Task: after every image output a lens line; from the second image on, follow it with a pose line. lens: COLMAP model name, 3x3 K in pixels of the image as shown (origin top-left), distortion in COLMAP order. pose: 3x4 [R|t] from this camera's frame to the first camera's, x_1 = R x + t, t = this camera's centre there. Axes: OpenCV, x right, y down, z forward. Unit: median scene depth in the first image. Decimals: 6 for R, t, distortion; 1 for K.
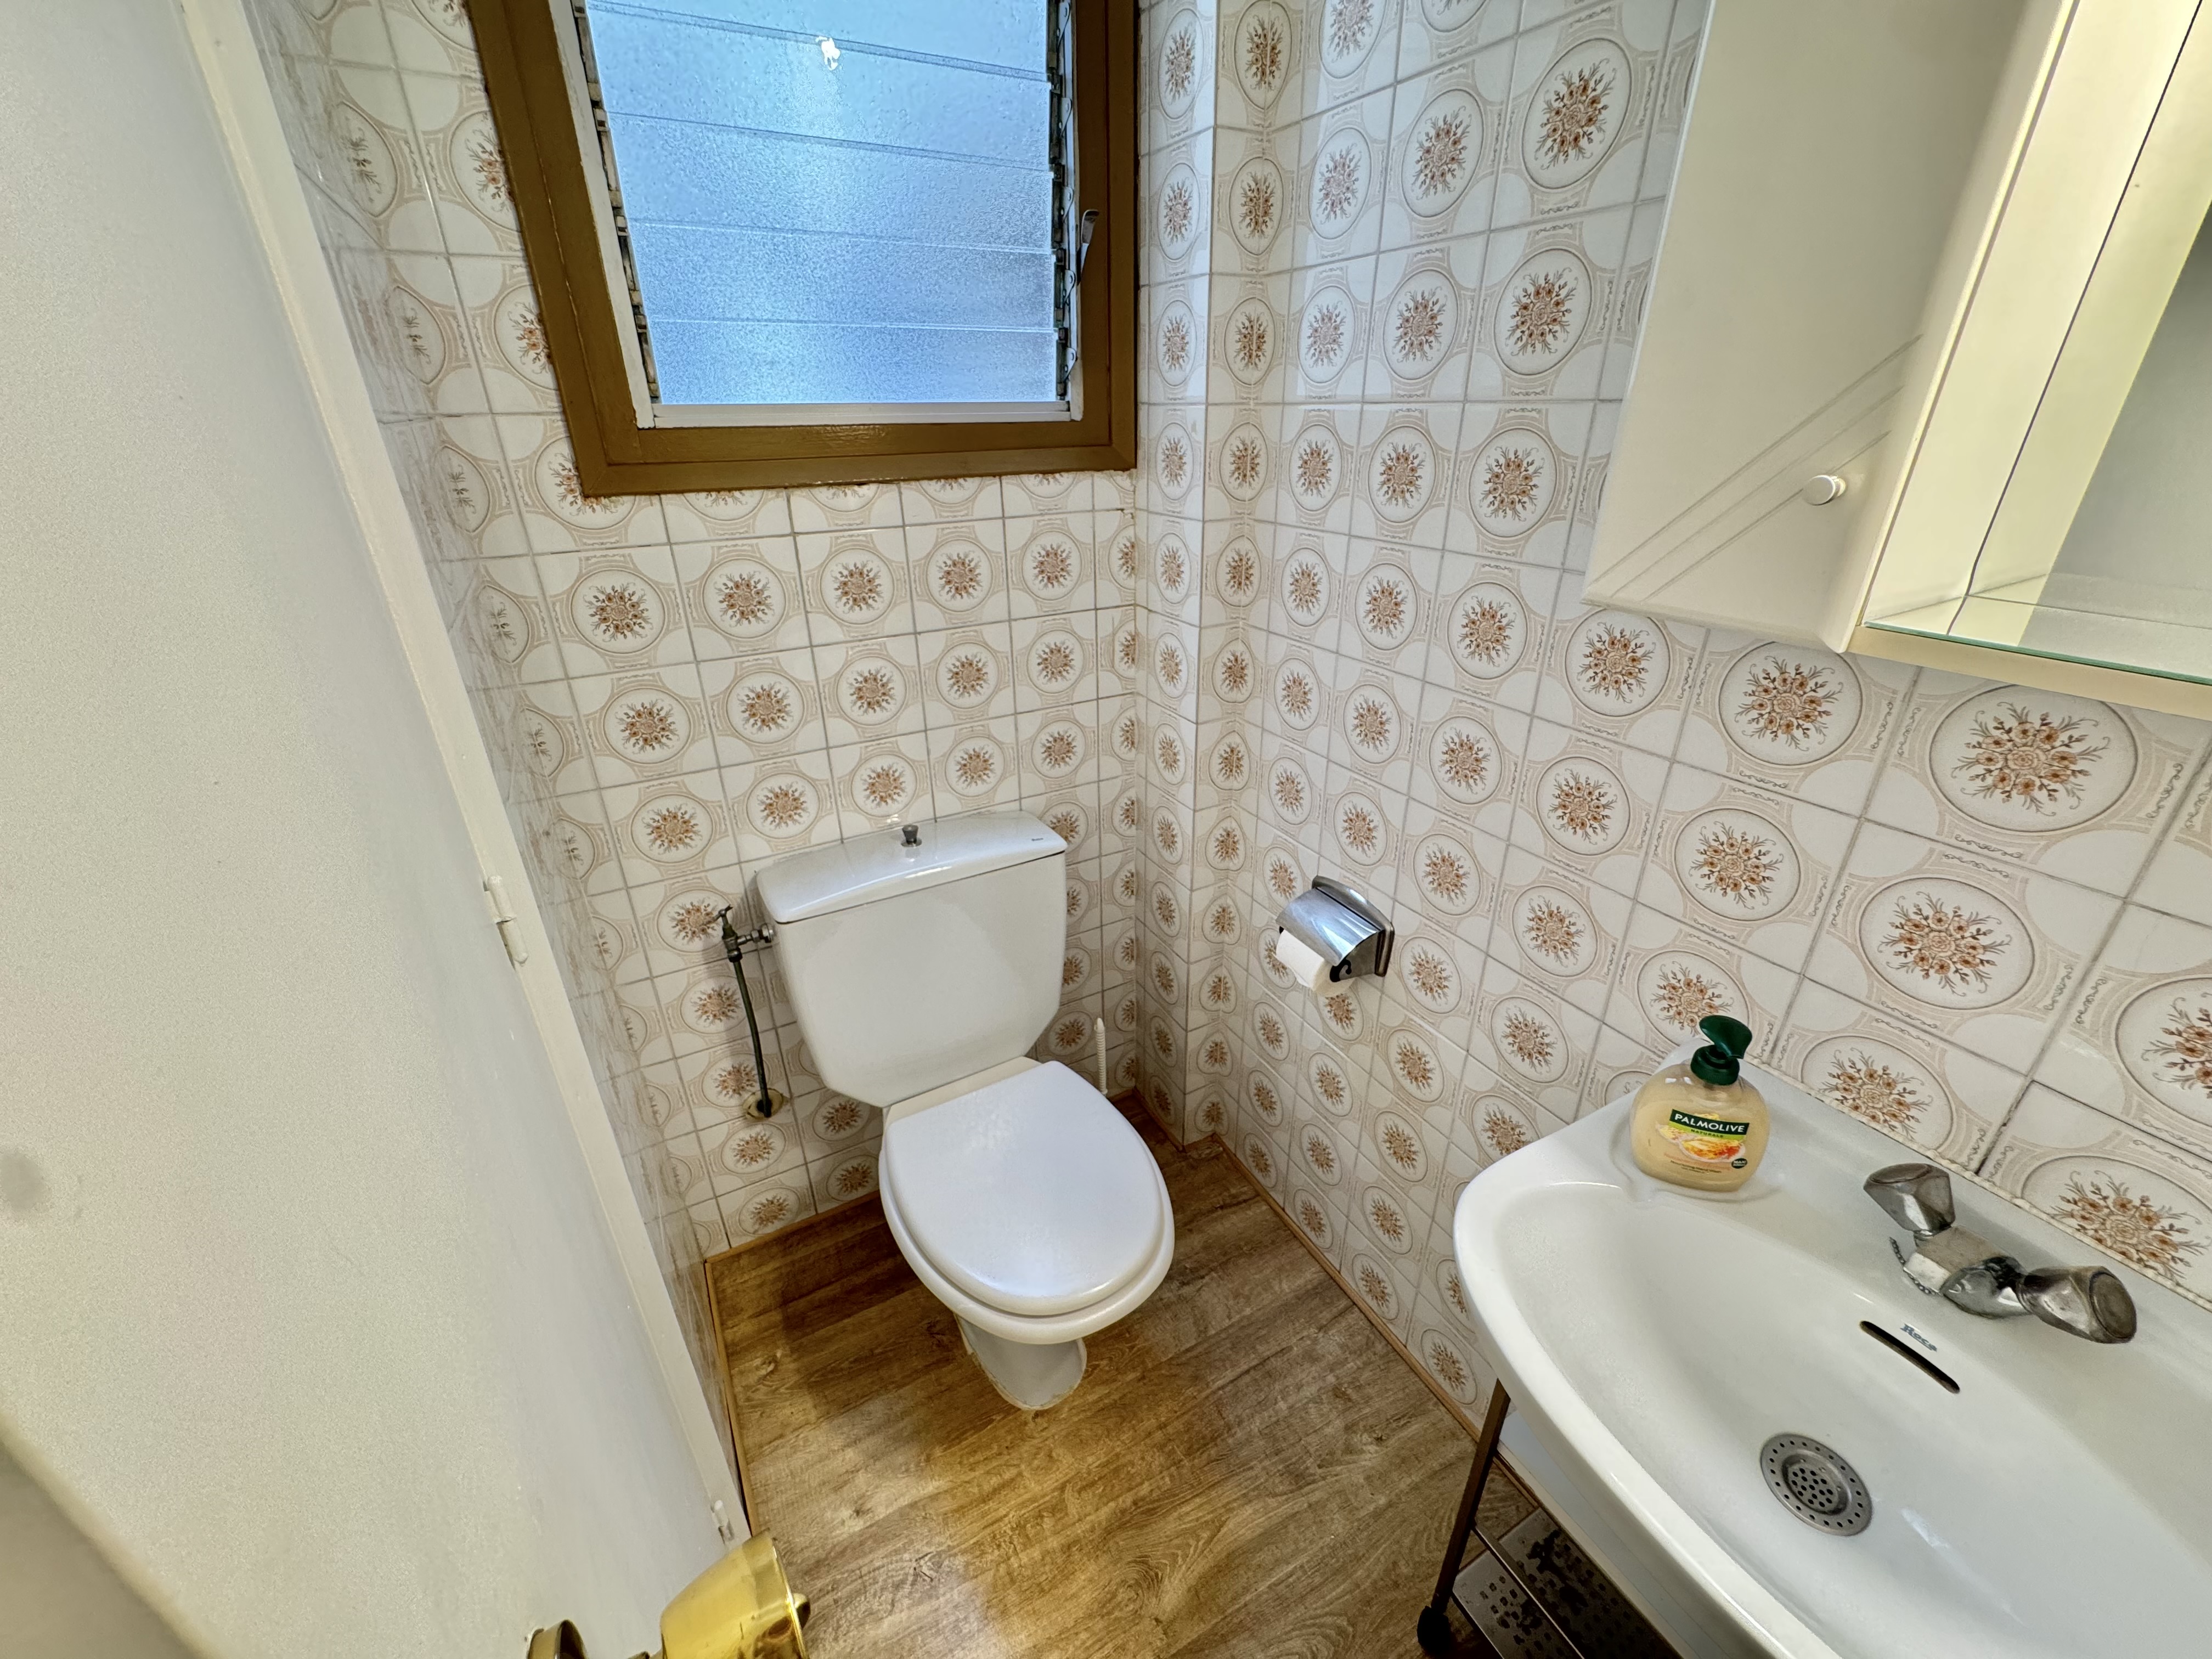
lens RADIAL K [[888.5, 0, 1098.7], [0, 888.5, 829.1], [0, 0, 1]] dist [-0.008017, 0.002045]
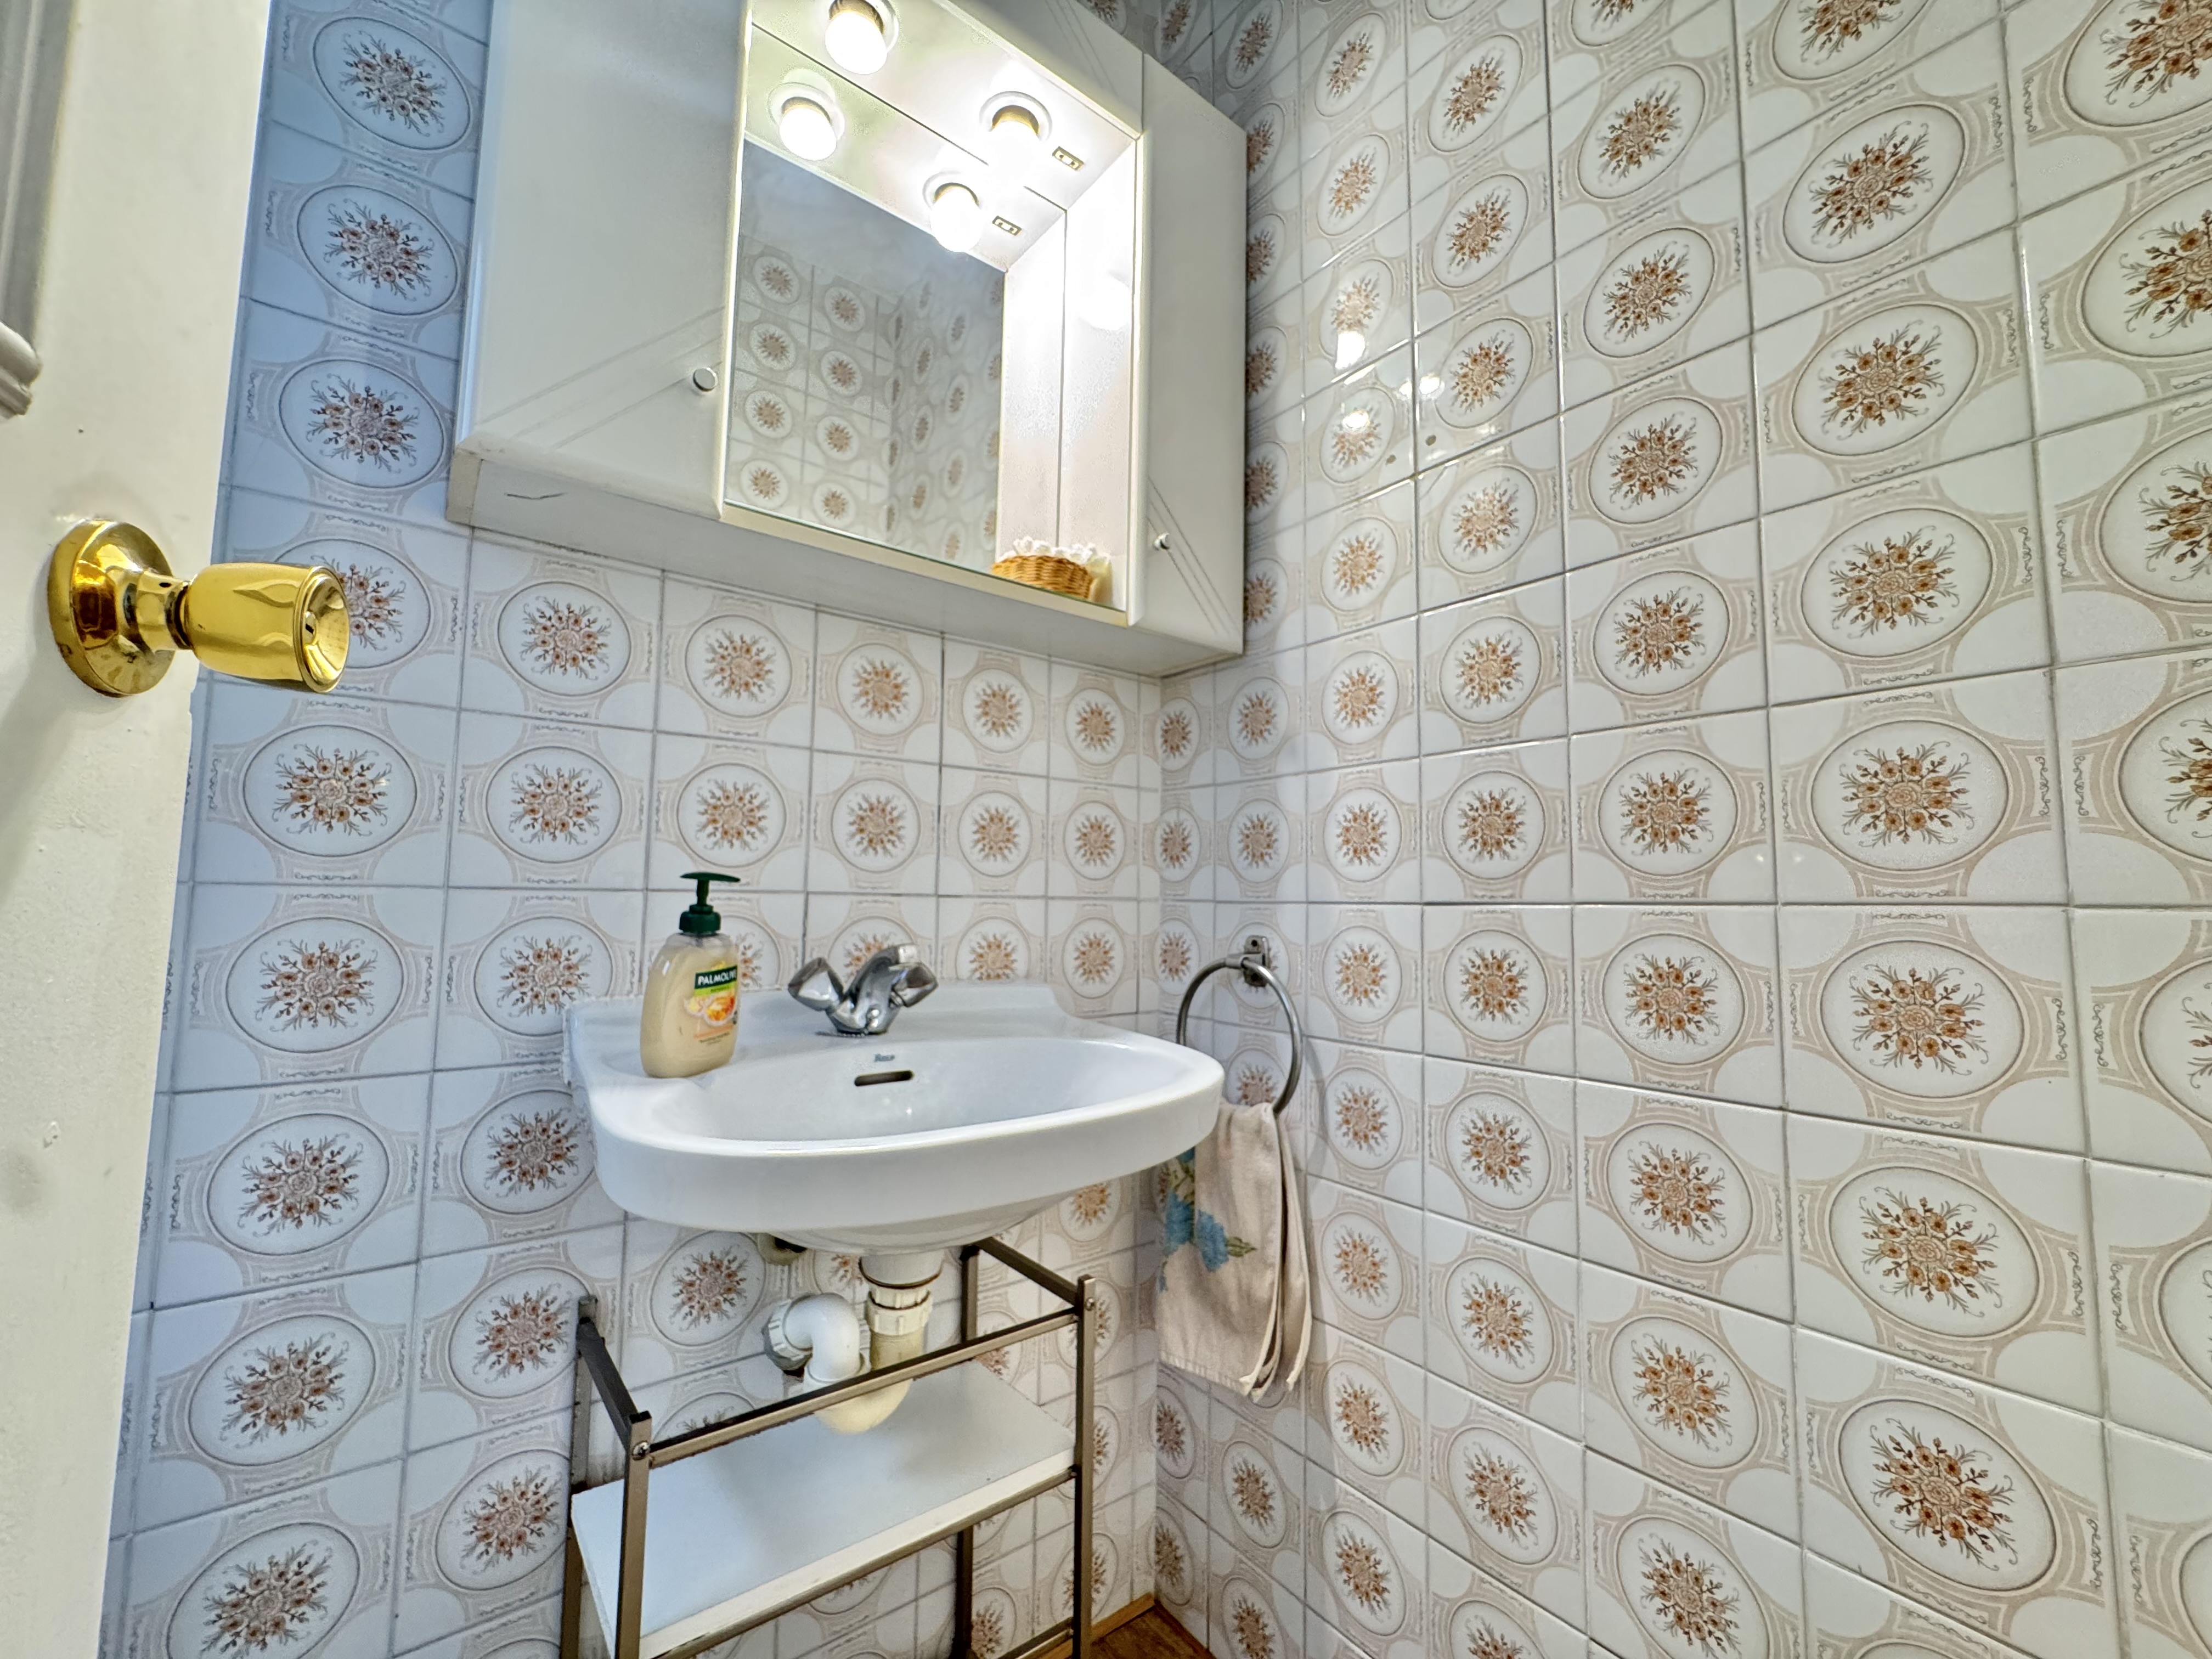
lens RADIAL K [[875.3, 0, 1106.0], [0, 875.3, 829.5], [0, 0, 1]] dist [0.050116, -0.000122]
pose [[0.977734, 0.035125, 0.206889, -0.057184], [0.074045, 0.864737, -0.496737, -0.044796], [-0.196353, 0.500995, 0.842881, 0.097610]]
